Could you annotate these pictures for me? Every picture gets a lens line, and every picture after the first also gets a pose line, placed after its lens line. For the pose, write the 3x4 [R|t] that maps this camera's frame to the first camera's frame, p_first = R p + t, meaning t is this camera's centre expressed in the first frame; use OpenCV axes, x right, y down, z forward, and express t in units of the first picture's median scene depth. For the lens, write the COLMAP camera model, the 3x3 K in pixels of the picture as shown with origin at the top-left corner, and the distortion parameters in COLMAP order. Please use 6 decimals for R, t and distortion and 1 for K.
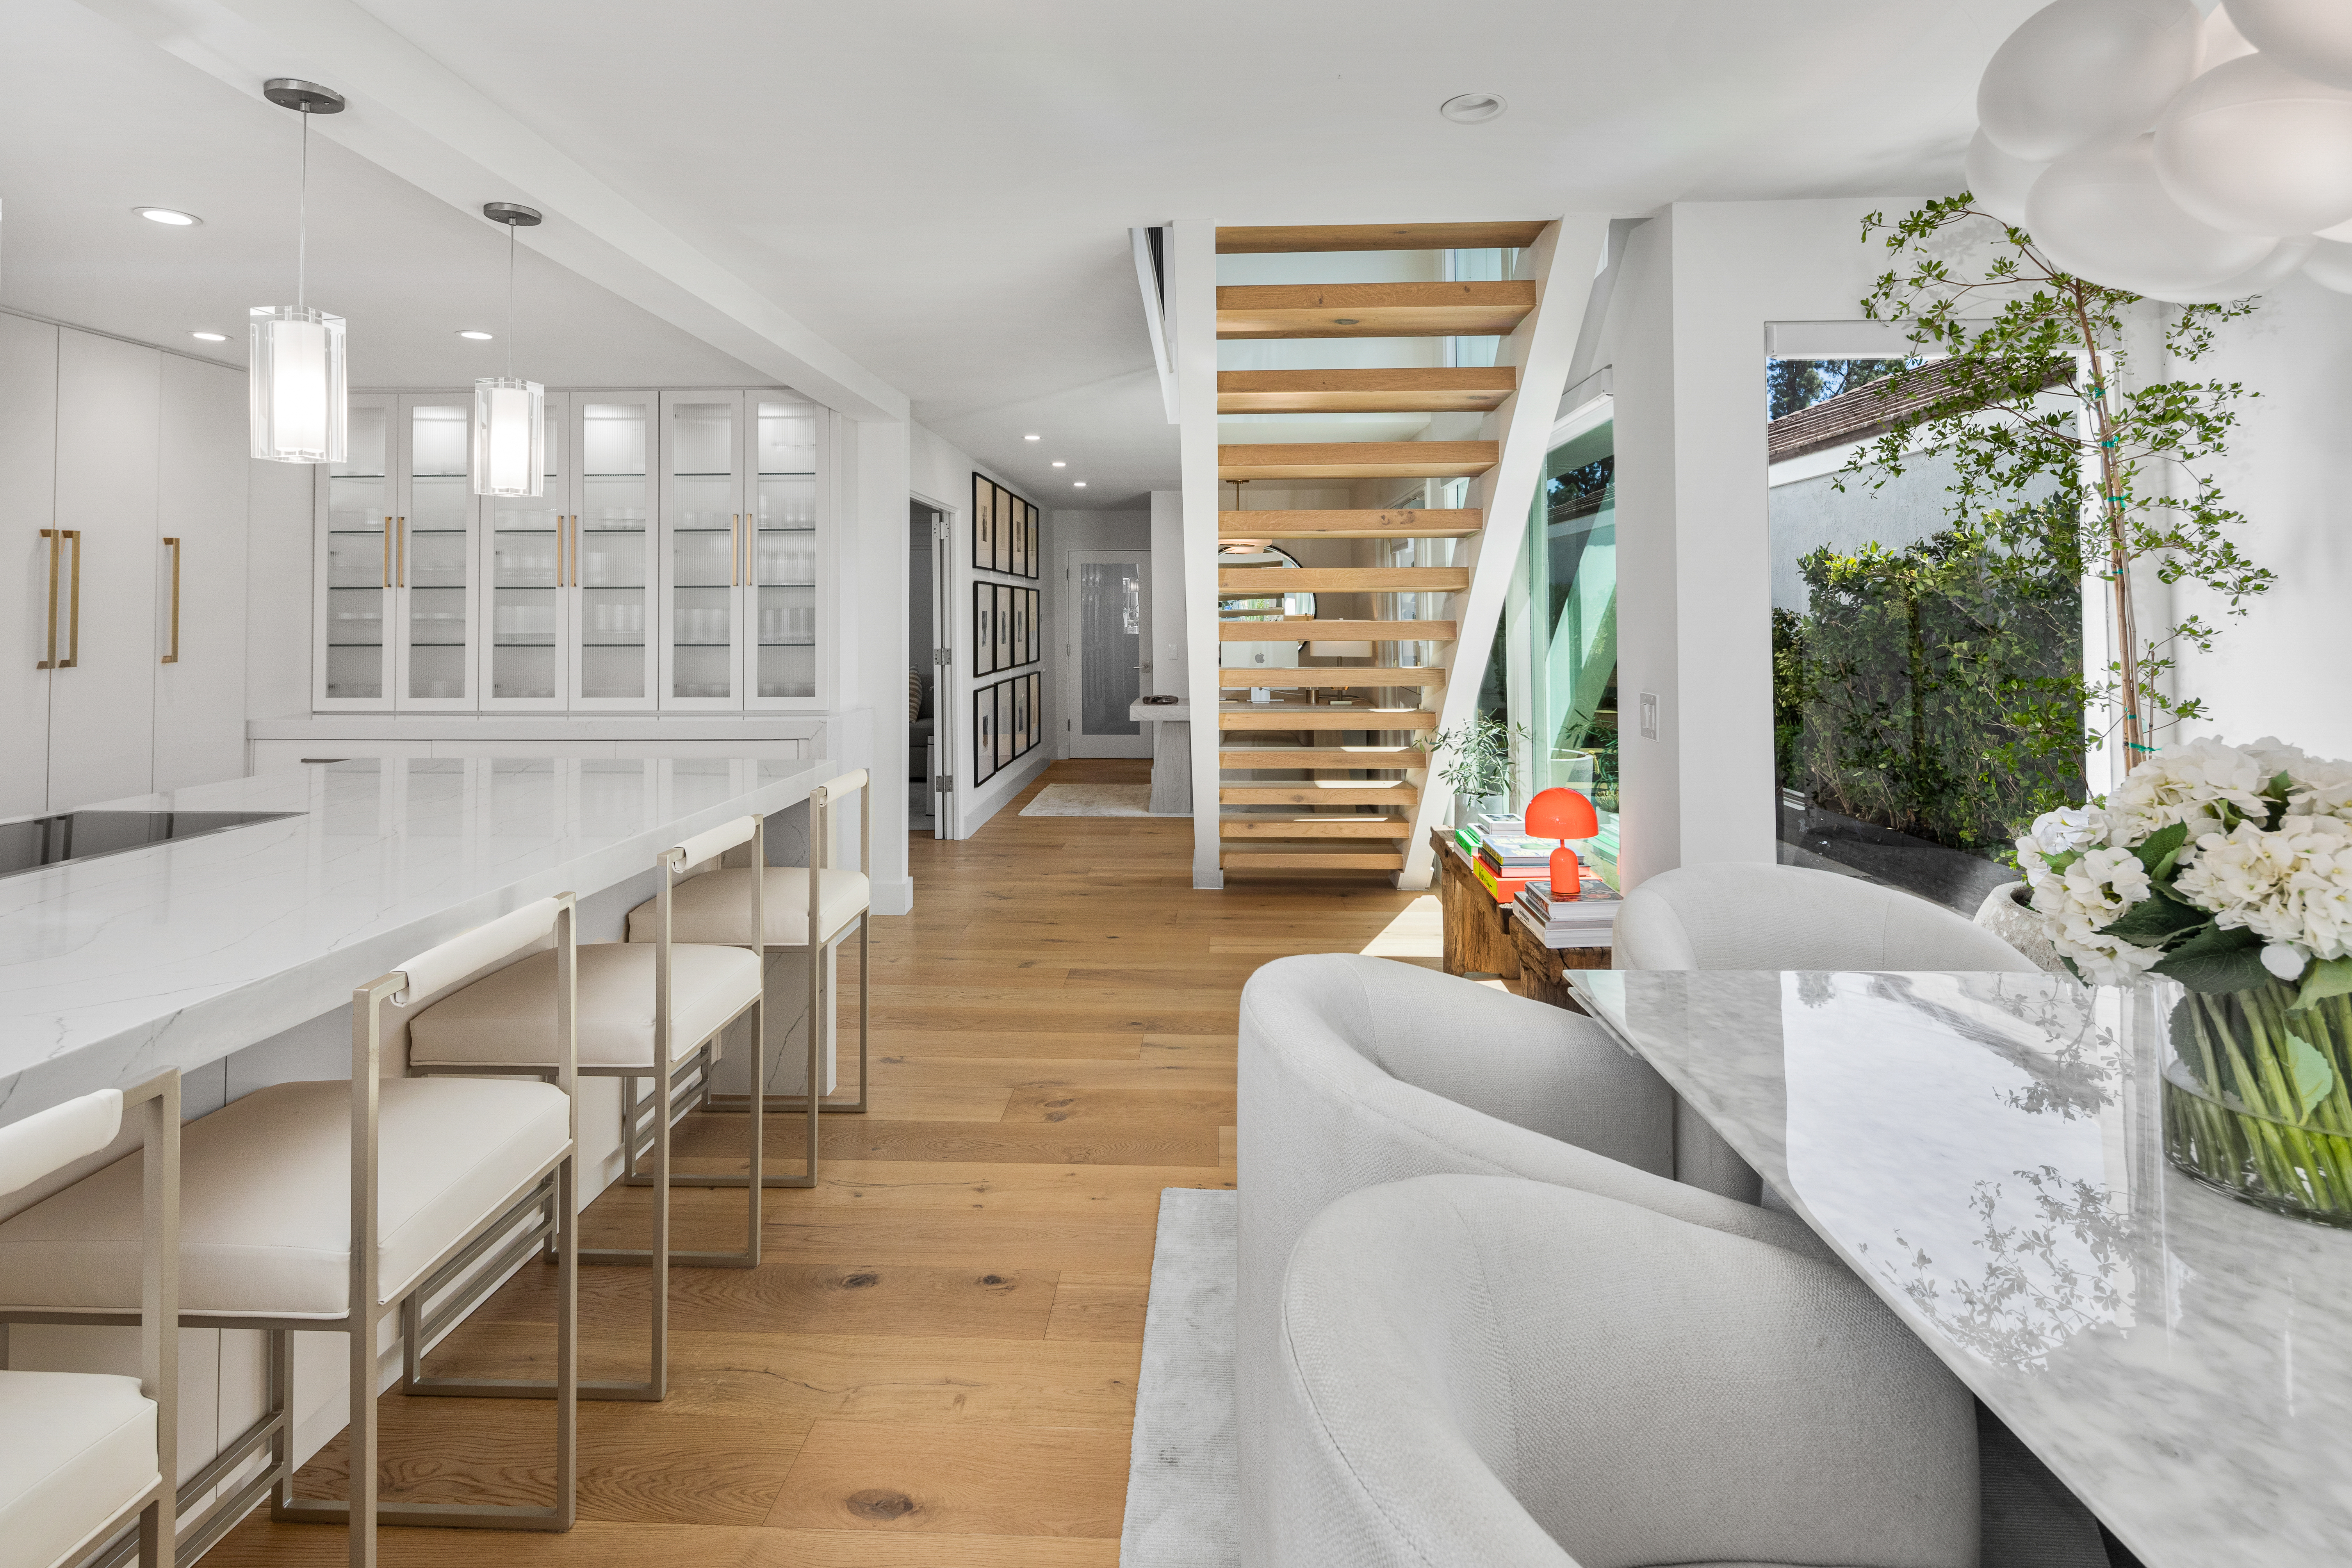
lens RADIAL K [[1197.1, 0, 1181.6], [0, 1197.1, 622.7], [0, 0, 1]] dist [-0.000532, -0.000041]
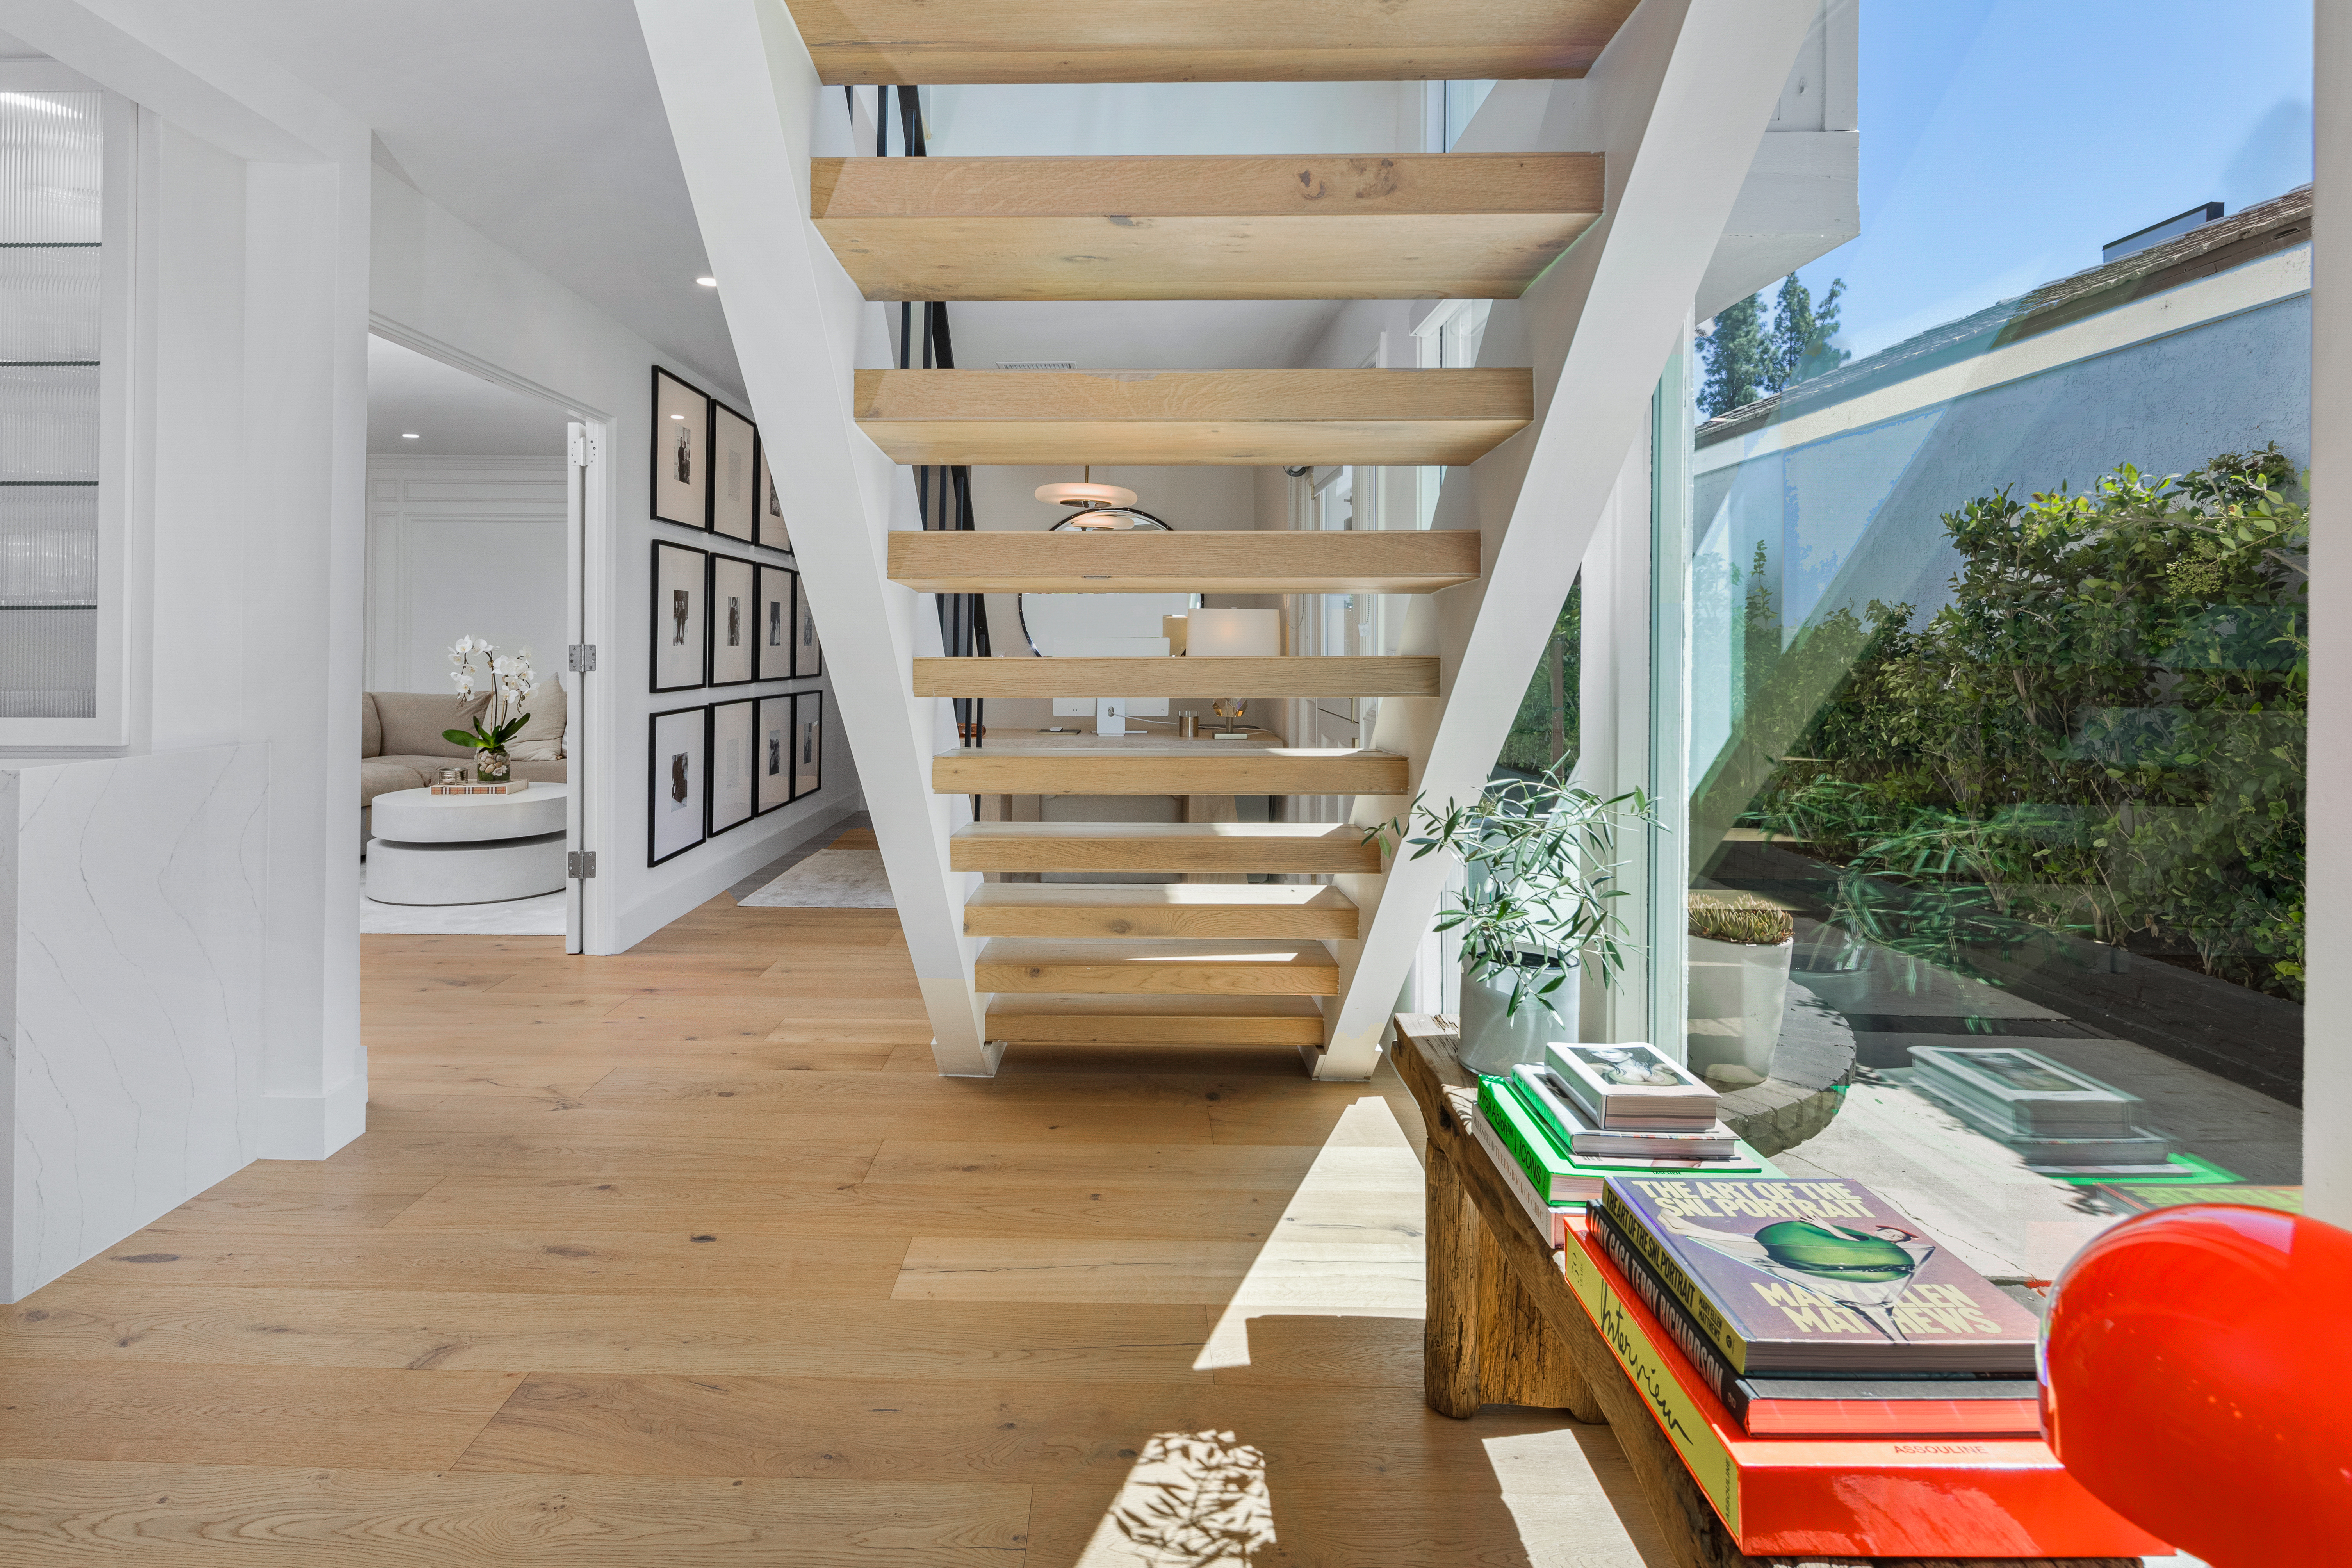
lens RADIAL K [[1197.1, 0, 1181.6], [0, 1197.1, 622.7], [0, 0, 1]] dist [-0.000532, -0.000041]
pose [[0.997236, 0.011917, 0.073336, 0.082096], [-0.009981, 0.999593, -0.026709, 0.031737], [-0.073624, 0.025903, 0.996950, 0.485870]]
